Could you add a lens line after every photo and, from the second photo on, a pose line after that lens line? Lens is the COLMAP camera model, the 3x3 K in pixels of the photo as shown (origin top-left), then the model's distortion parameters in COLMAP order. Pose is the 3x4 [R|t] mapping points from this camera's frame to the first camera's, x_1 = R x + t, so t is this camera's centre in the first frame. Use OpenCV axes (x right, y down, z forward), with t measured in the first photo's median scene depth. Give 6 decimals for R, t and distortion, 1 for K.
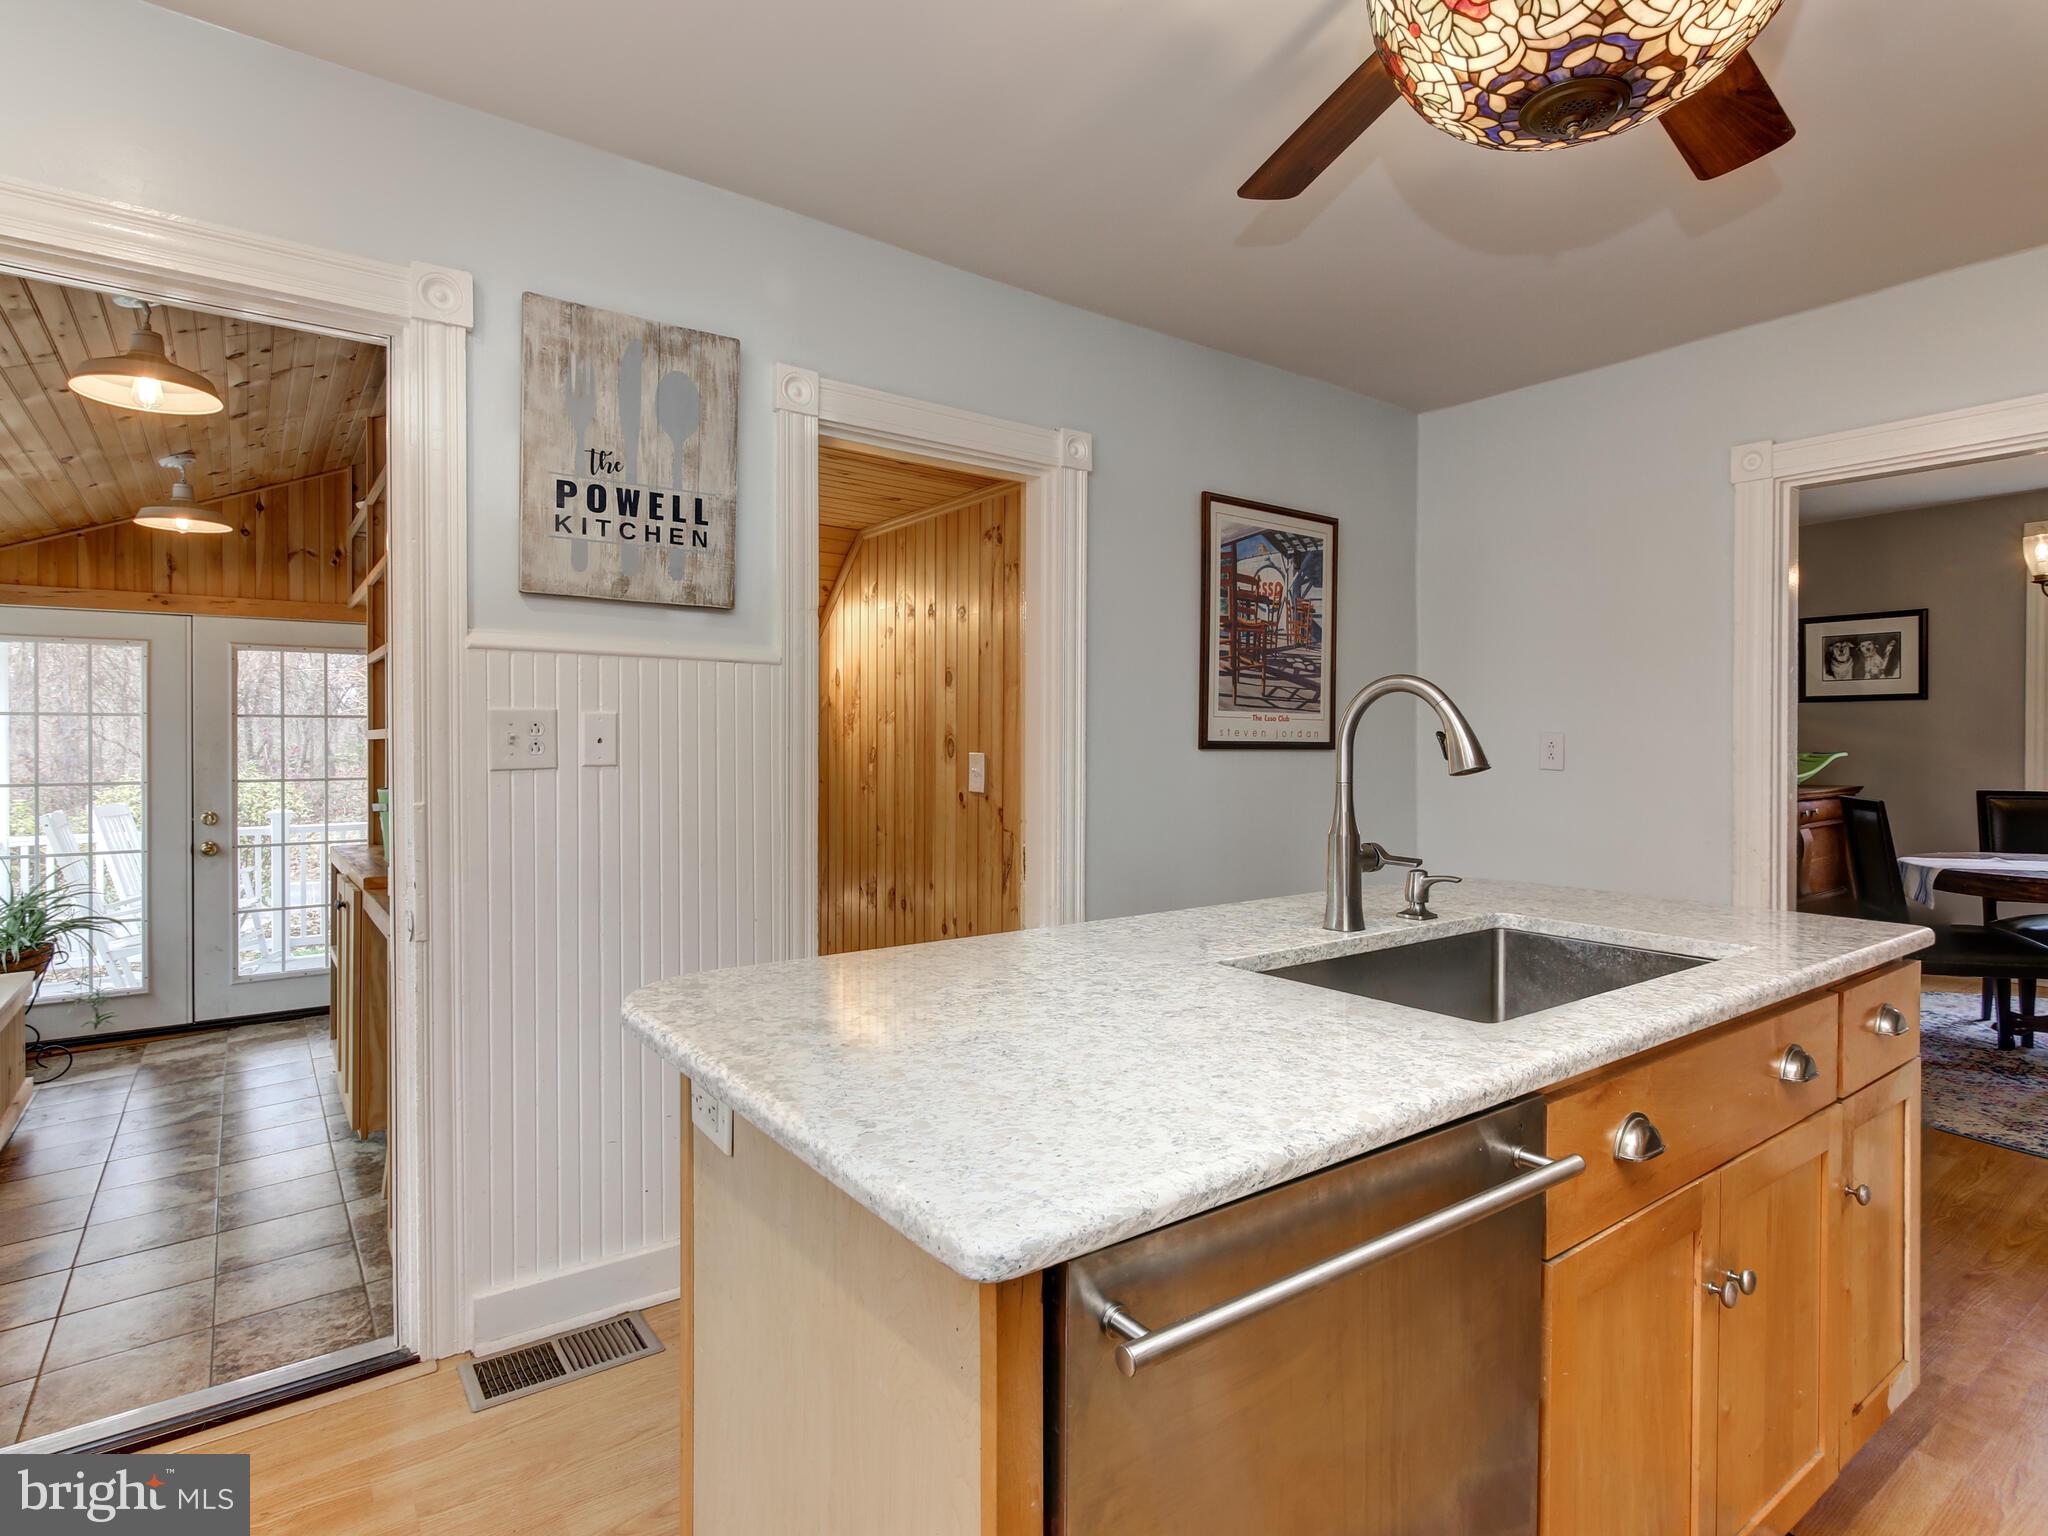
lens RADIAL K [[1063.7, 0, 1022.6], [0, 1063.7, 759.2], [0, 0, 1]] dist [-0.016473, 0.016897]
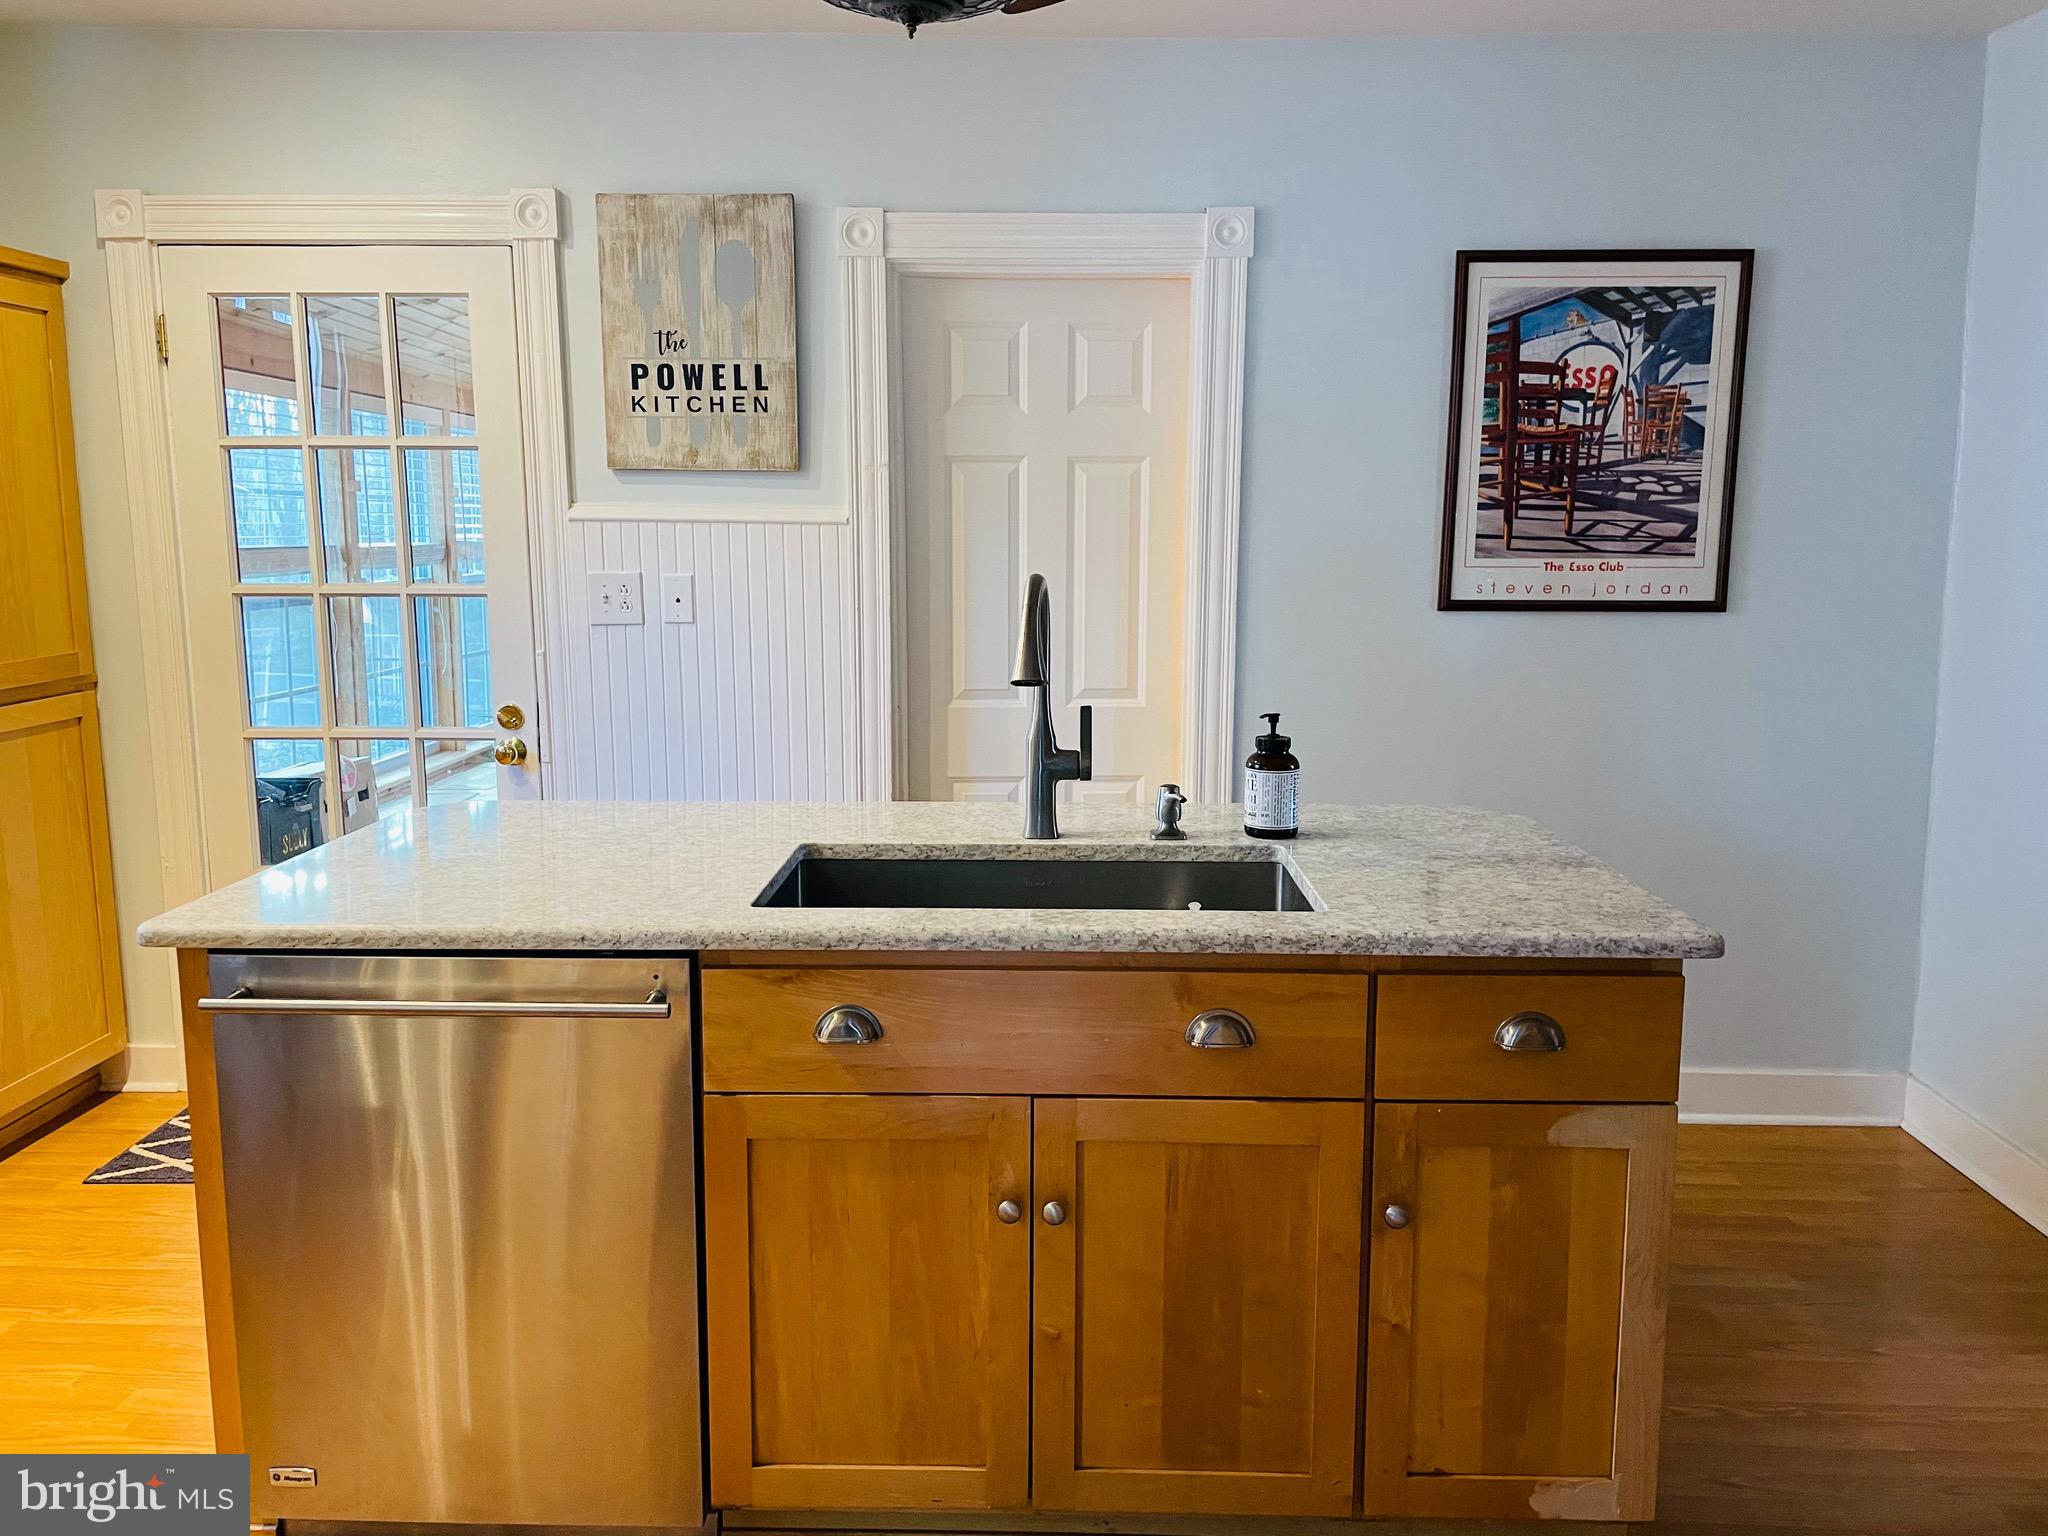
lens RADIAL K [[1540.1, 0, 1024.0], [0, 1540.1, 768.0], [0, 0, 1]] dist [0.043278, -0.007665]
pose [[0.788206, 0.091407, -0.608585, 0.844036], [-0.007648, 0.990286, 0.138833, -0.067448], [0.615364, -0.104774, 0.781249, -0.055043]]
